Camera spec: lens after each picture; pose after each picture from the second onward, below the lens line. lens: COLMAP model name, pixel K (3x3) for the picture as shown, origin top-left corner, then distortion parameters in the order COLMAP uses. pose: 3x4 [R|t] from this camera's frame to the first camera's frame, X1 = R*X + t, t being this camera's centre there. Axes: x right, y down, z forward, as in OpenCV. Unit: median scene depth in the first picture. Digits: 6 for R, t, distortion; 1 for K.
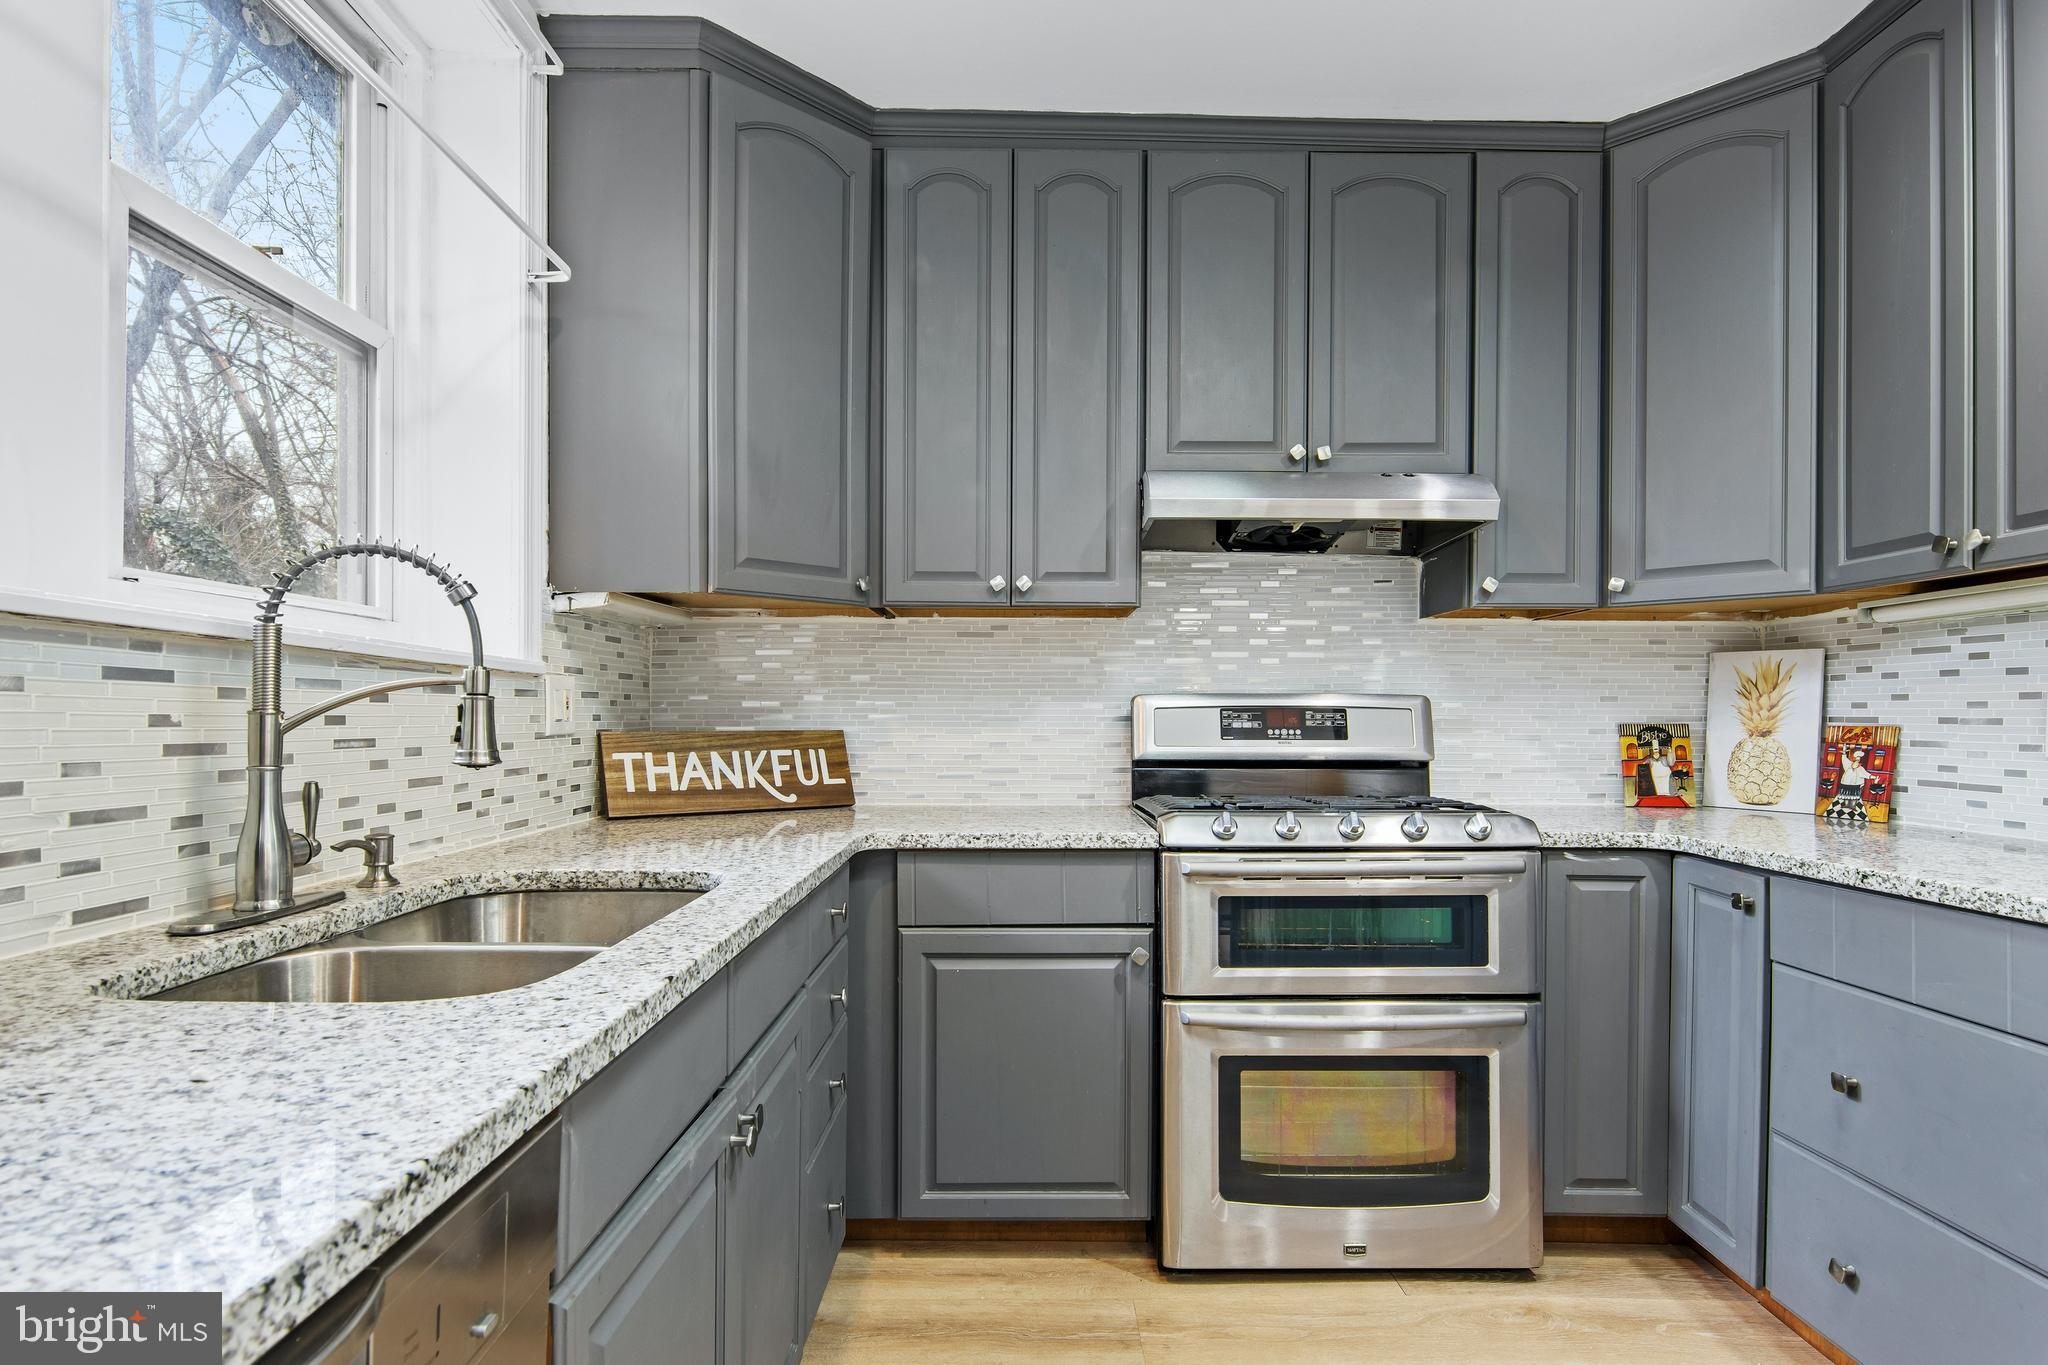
lens RADIAL K [[1066.7, 0, 1023.0], [0, 1066.7, 723.7], [0, 0, 1]] dist [0.004029, -0.000424]
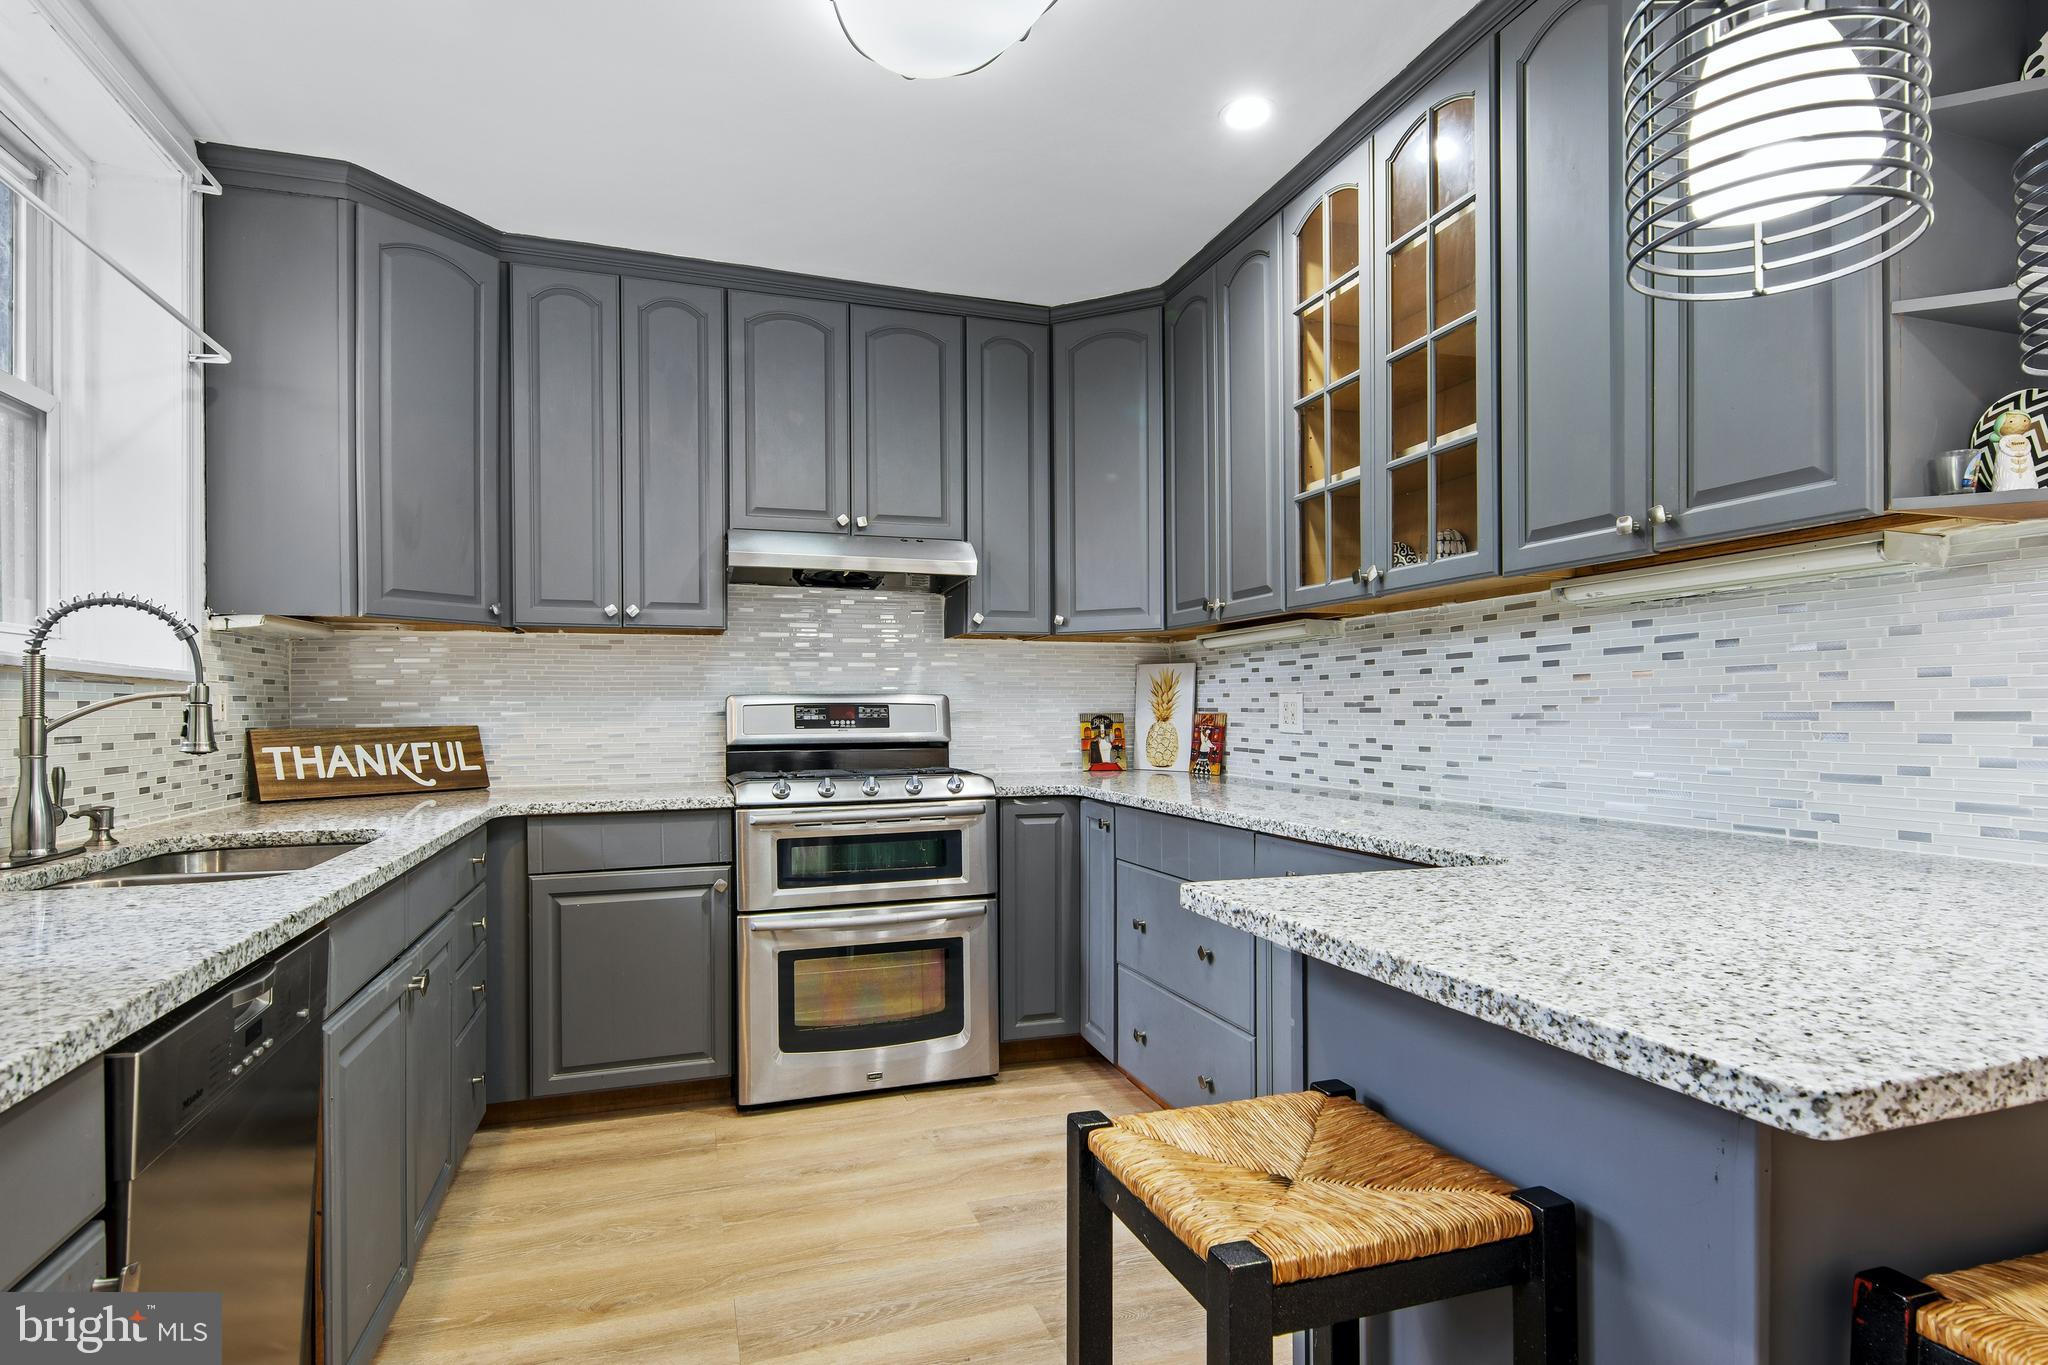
lens RADIAL K [[1065.1, 0, 1030.3], [0, 1065.1, 713.0], [0, 0, 1]] dist [0.014372, -0.012011]
pose [[0.949578, -0.010113, 0.313369, 0.057144], [0.010933, 0.999940, -0.000859, -0.000397], [-0.313341, 0.004242, 0.949631, -0.424854]]
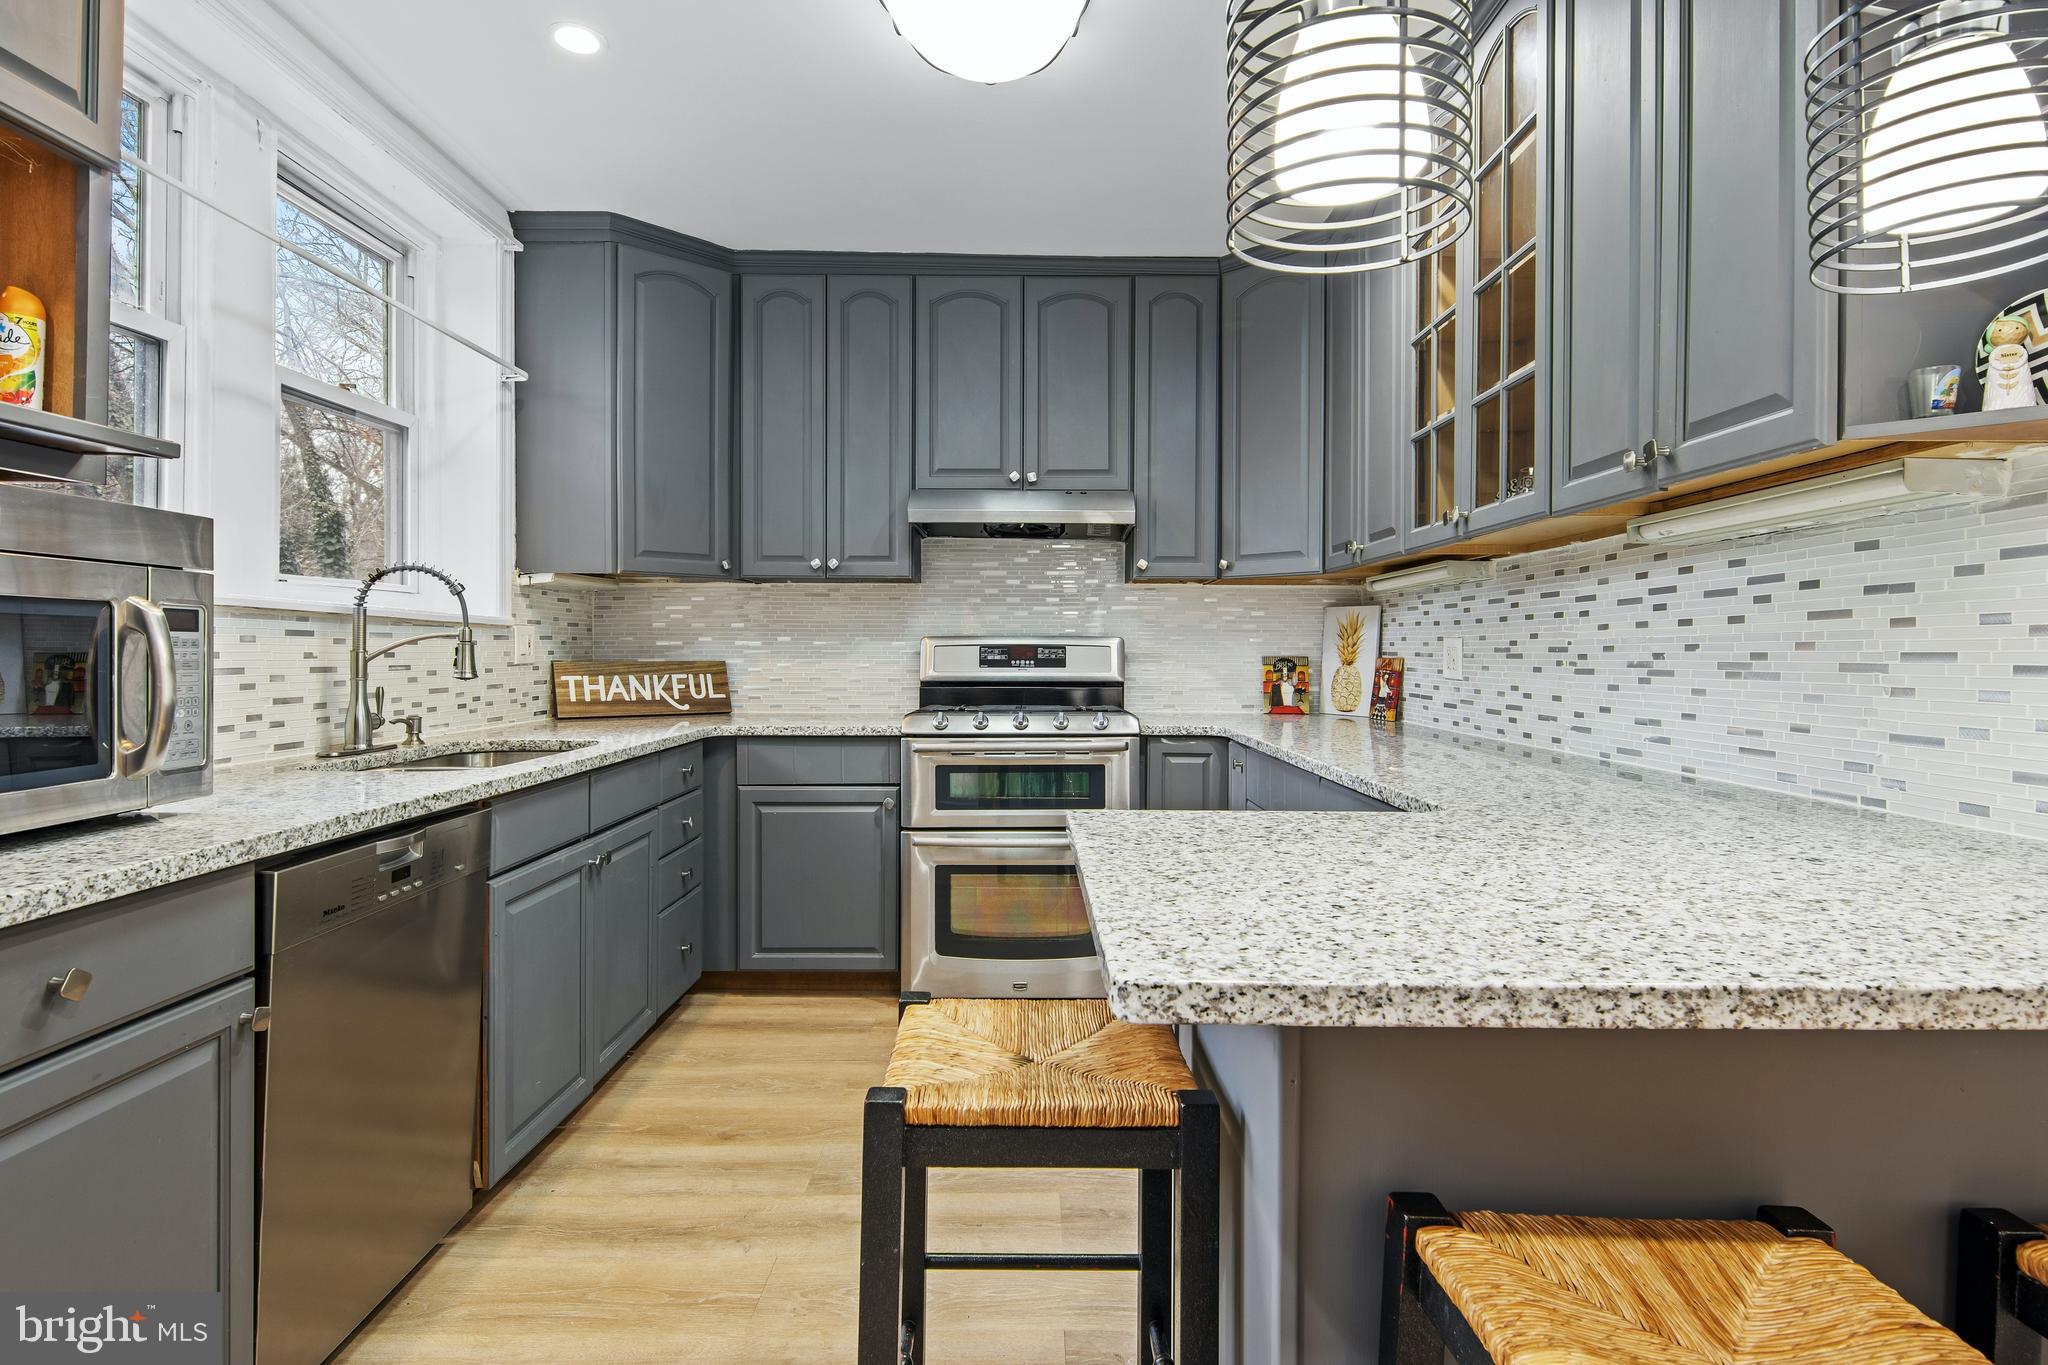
lens RADIAL K [[1064.8, 0, 1025.2], [0, 1064.8, 661.8], [0, 0, 1]] dist [0.003212, -0.000459]
pose [[0.999975, -0.000302, -0.007005, 0.309493], [0.000339, 0.999986, 0.005260, -0.000499], [0.007003, -0.005262, 0.999962, -0.552956]]
